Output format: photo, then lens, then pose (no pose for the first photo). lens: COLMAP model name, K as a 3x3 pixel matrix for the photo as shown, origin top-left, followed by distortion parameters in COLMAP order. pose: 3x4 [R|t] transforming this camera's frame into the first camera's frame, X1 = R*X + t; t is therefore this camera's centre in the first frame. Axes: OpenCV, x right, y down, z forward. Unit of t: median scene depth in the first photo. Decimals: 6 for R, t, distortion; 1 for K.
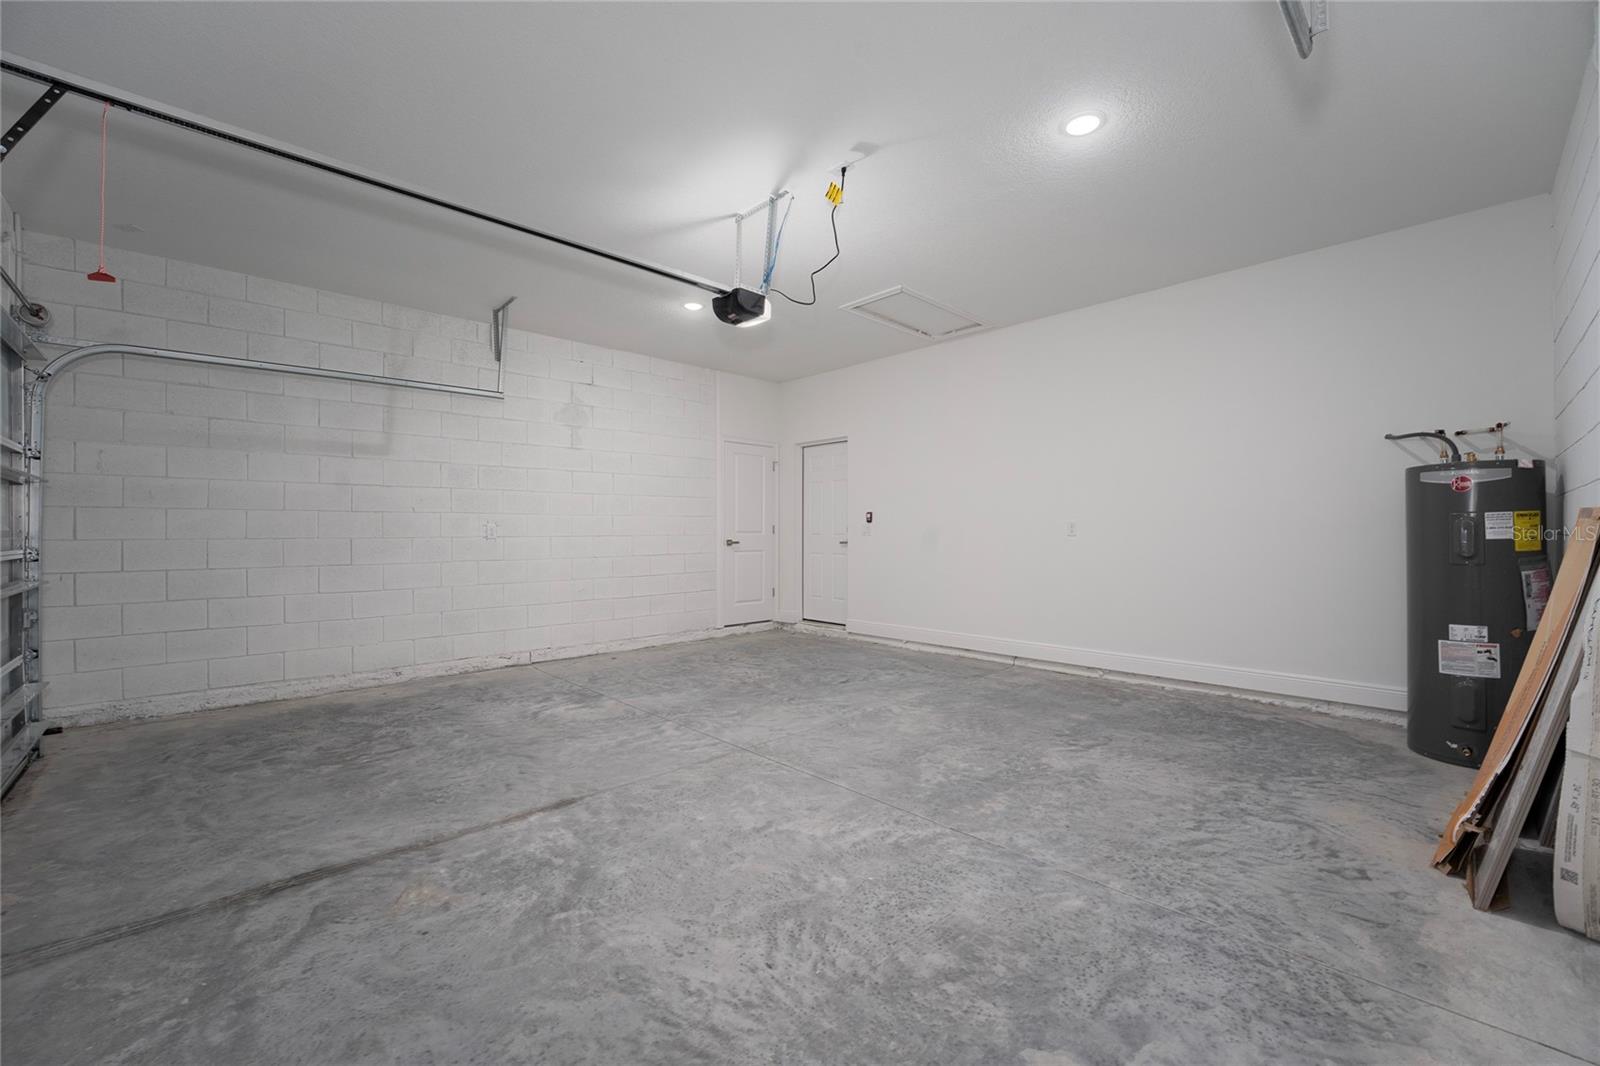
lens RADIAL K [[697.6, 0, 795.2], [0, 697.6, 534.4], [0, 0, 1]] dist [-0.000299, -0.000015]
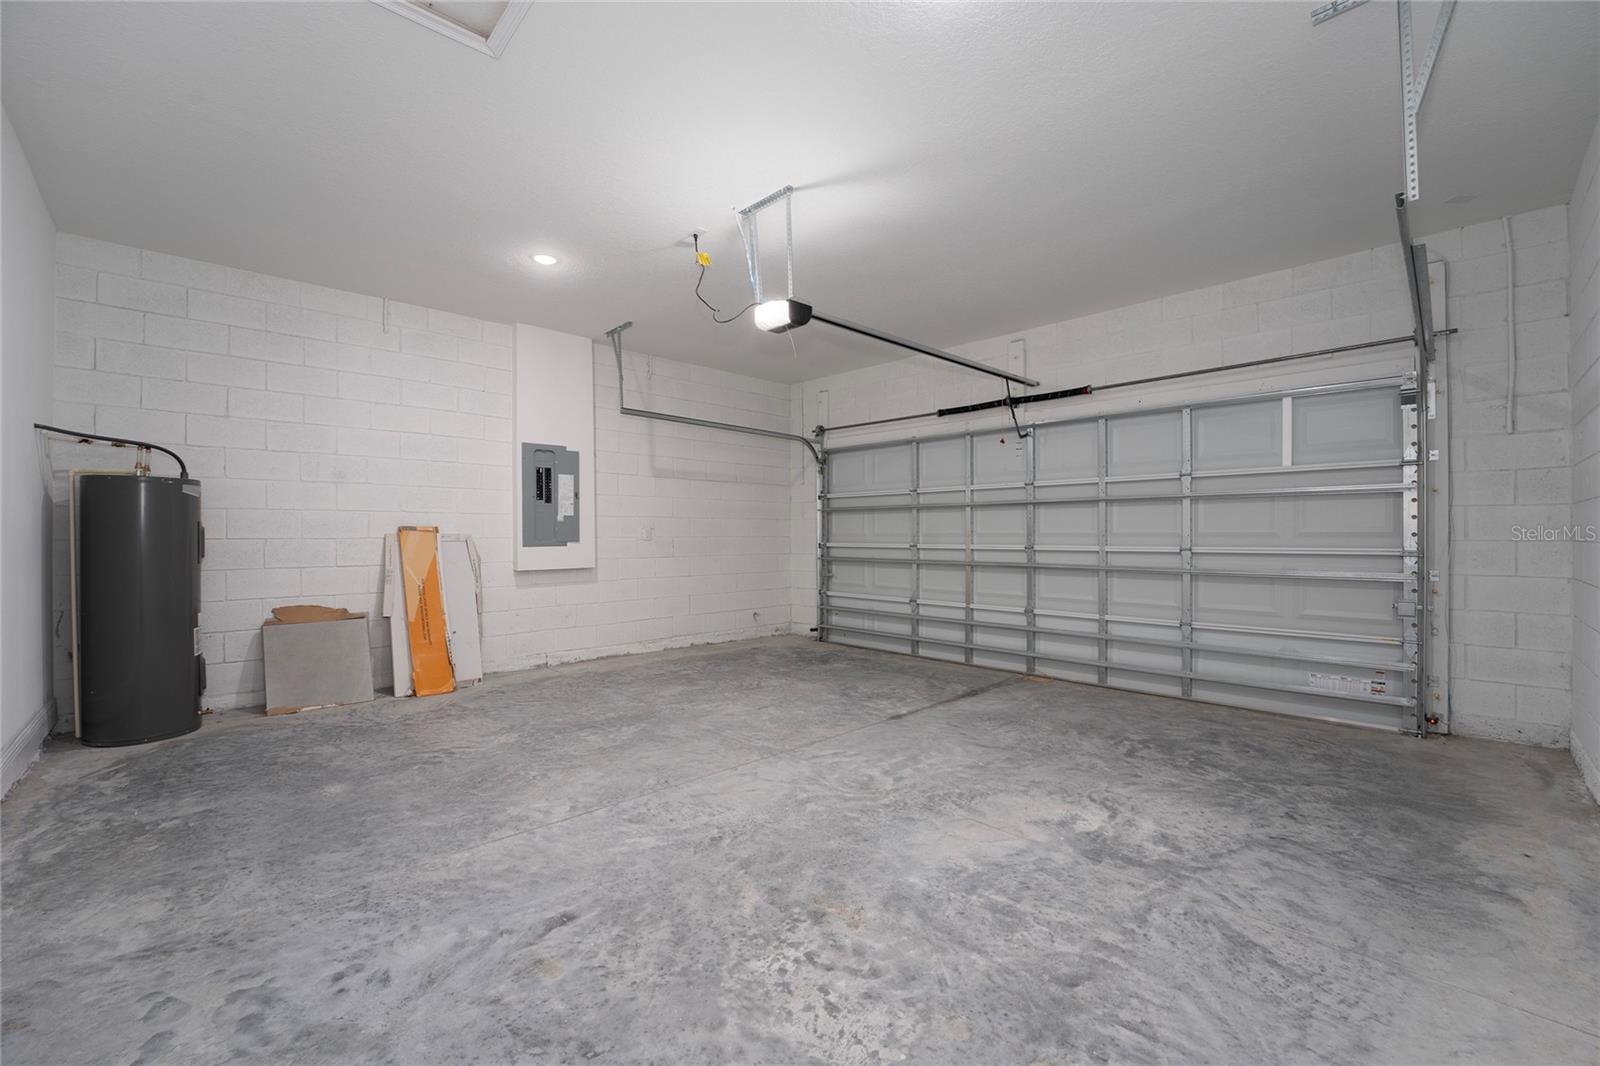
lens RADIAL K [[638.5, 0, 803.3], [0, 638.5, 531.9], [0, 0, 1]] dist [0.003800, 0.000543]
pose [[-0.999604, 0.004988, -0.027693, -0.079598], [0.005088, 0.999981, -0.003549, -0.006081], [0.027675, -0.003688, -0.999610, 1.947077]]
